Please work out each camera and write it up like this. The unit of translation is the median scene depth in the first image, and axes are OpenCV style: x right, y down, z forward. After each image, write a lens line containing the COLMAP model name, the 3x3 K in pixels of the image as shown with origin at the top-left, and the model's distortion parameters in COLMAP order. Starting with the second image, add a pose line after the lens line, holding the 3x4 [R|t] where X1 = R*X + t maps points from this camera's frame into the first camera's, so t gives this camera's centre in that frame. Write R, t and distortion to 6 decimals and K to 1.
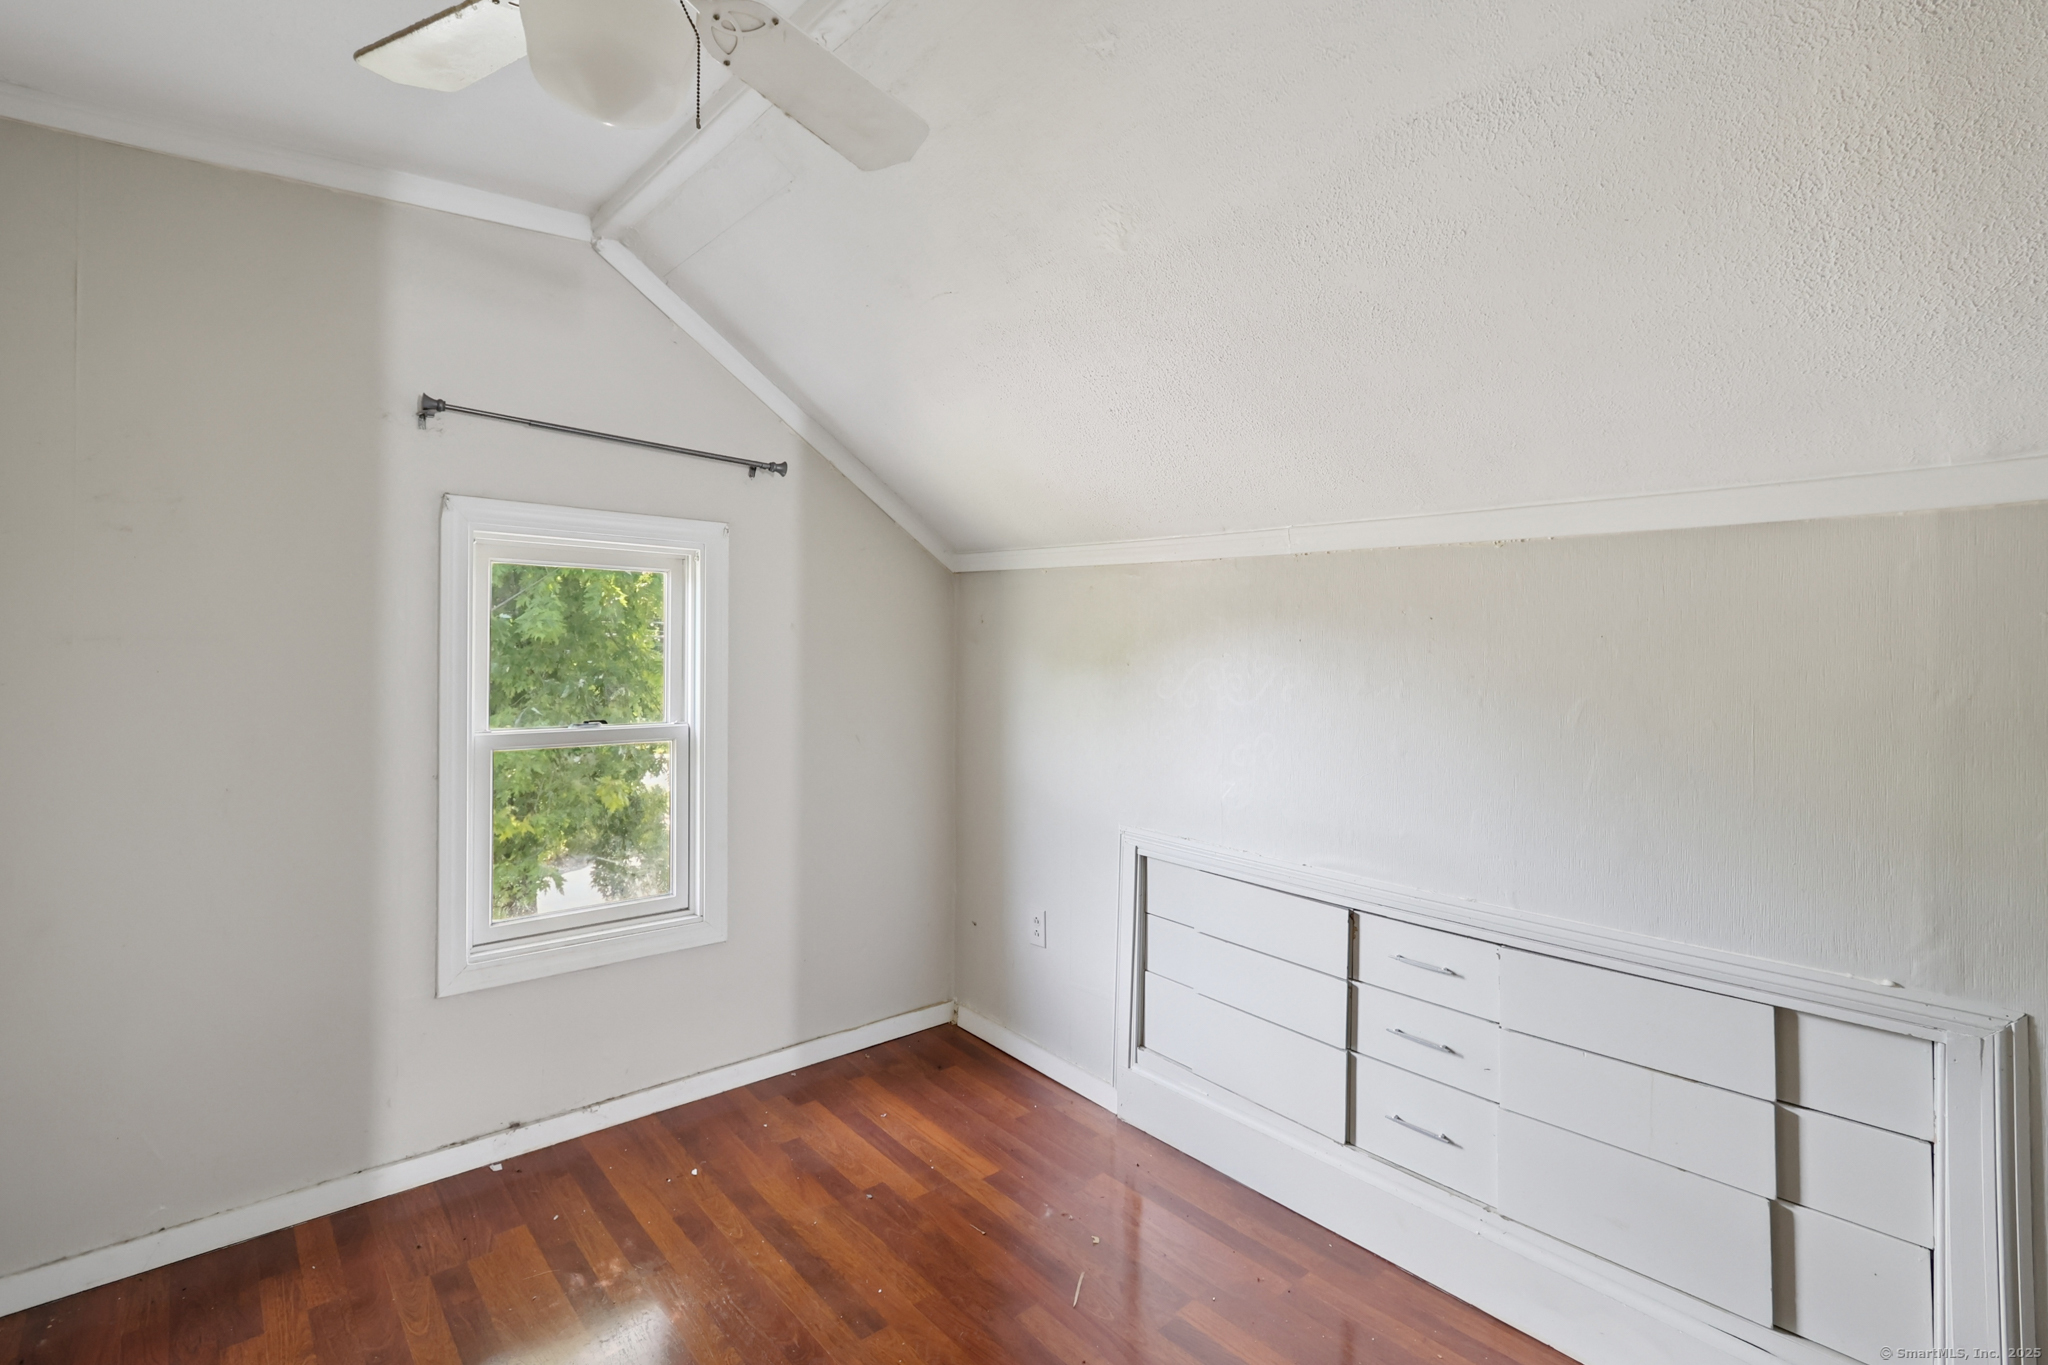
lens RADIAL K [[944.5, 0, 1018.8], [0, 944.5, 640.3], [0, 0, 1]] dist [0.000685, -0.000233]
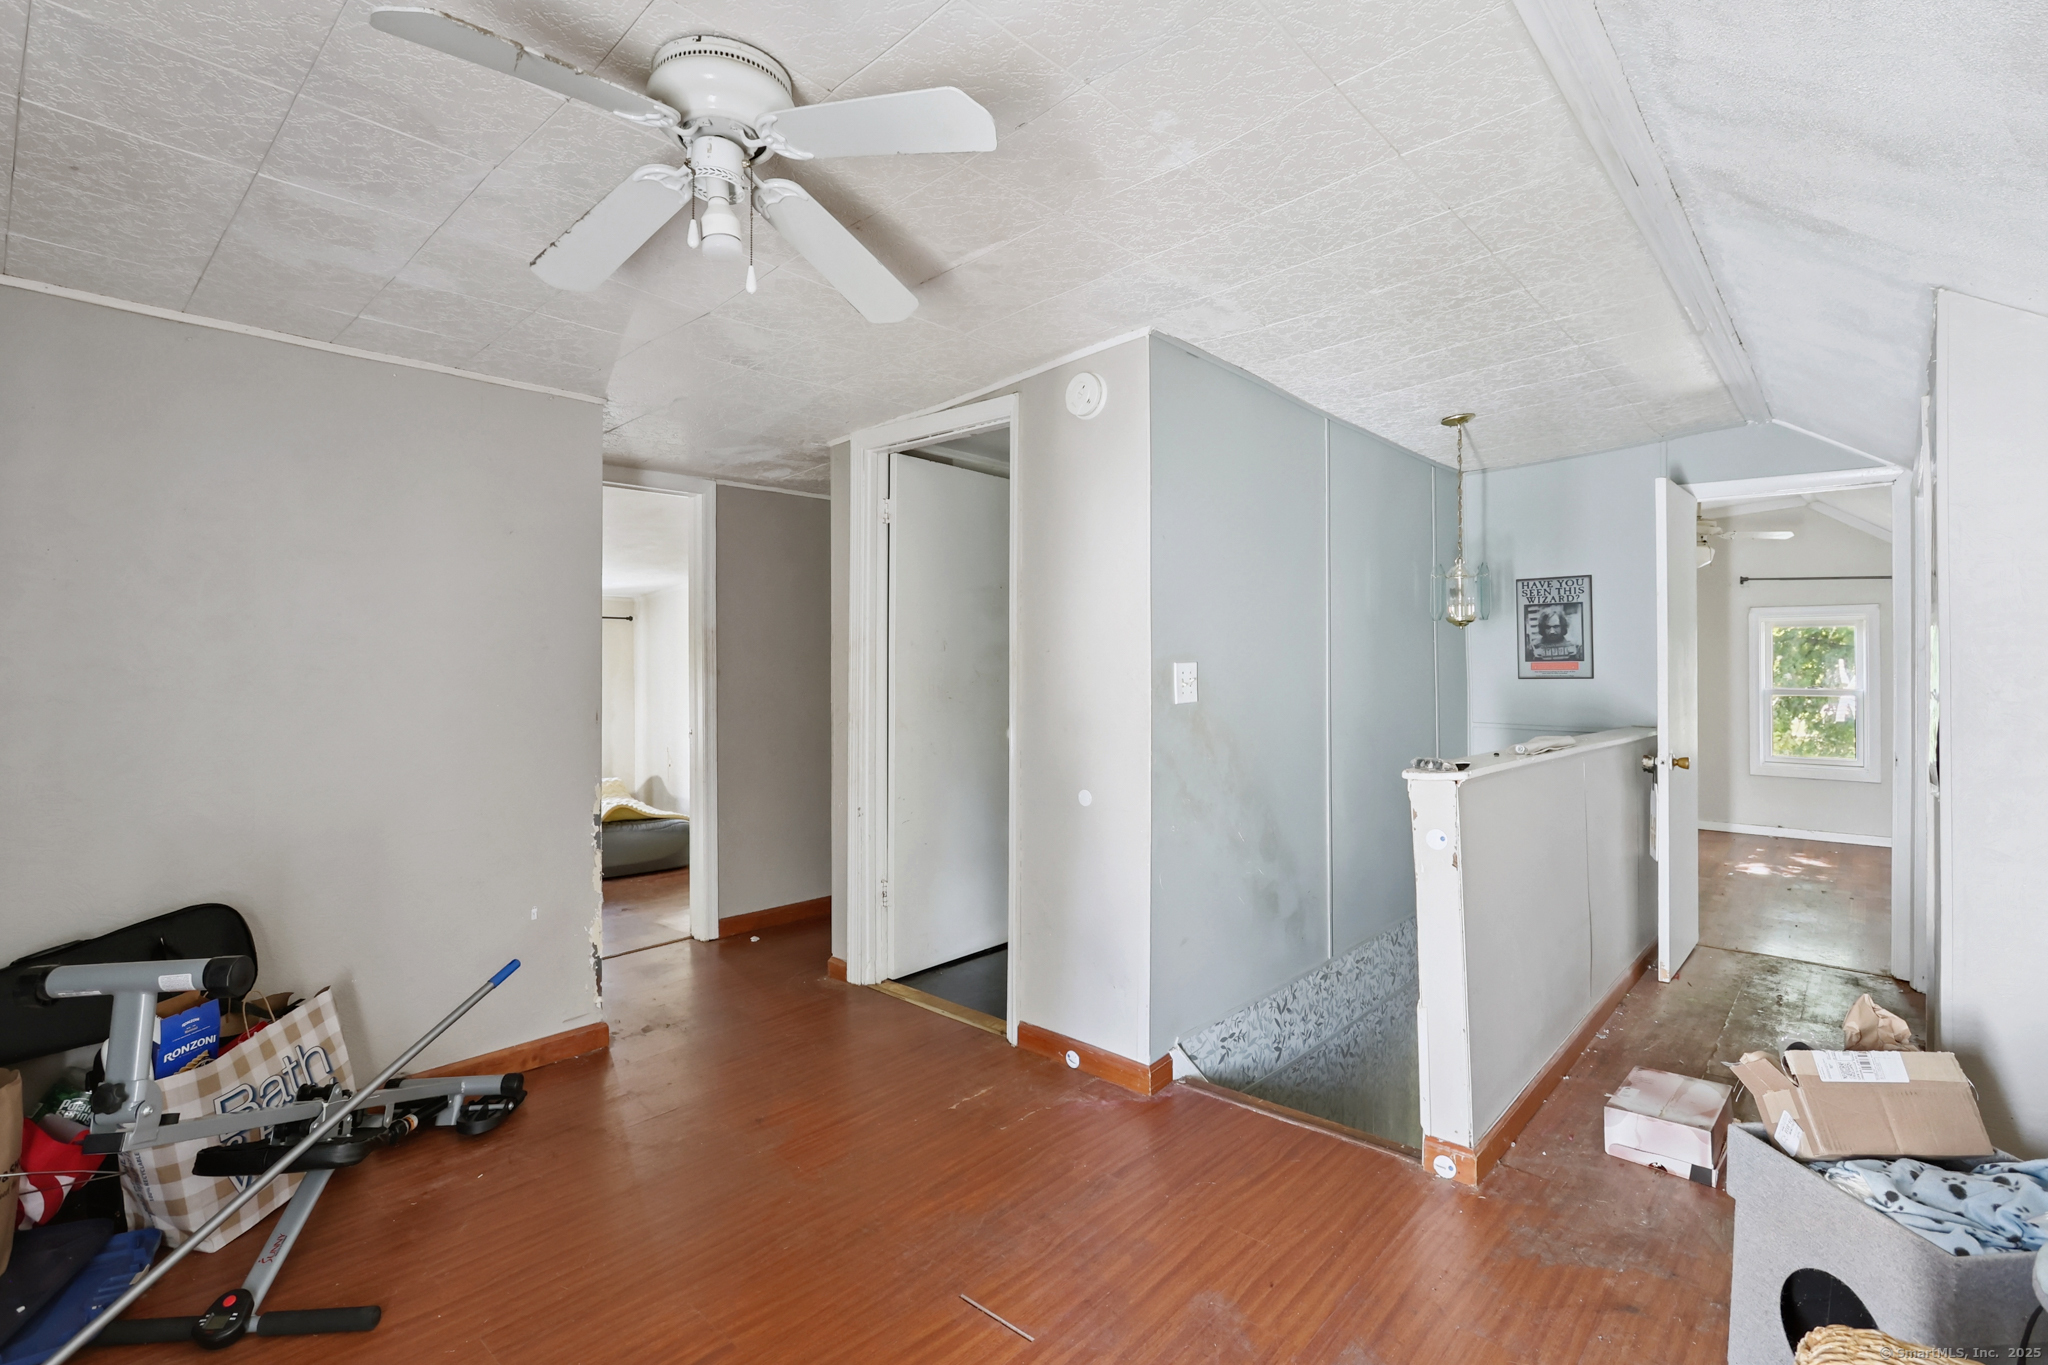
lens RADIAL K [[932.0, 0, 1036.4], [0, 932.0, 663.3], [0, 0, 1]] dist [0.000798, 0.000030]
pose [[0.121525, 0.001710, -0.992587, 2.092704], [0.021866, 0.999751, 0.004400, -0.039412], [0.992348, -0.022238, 0.121457, -1.641984]]
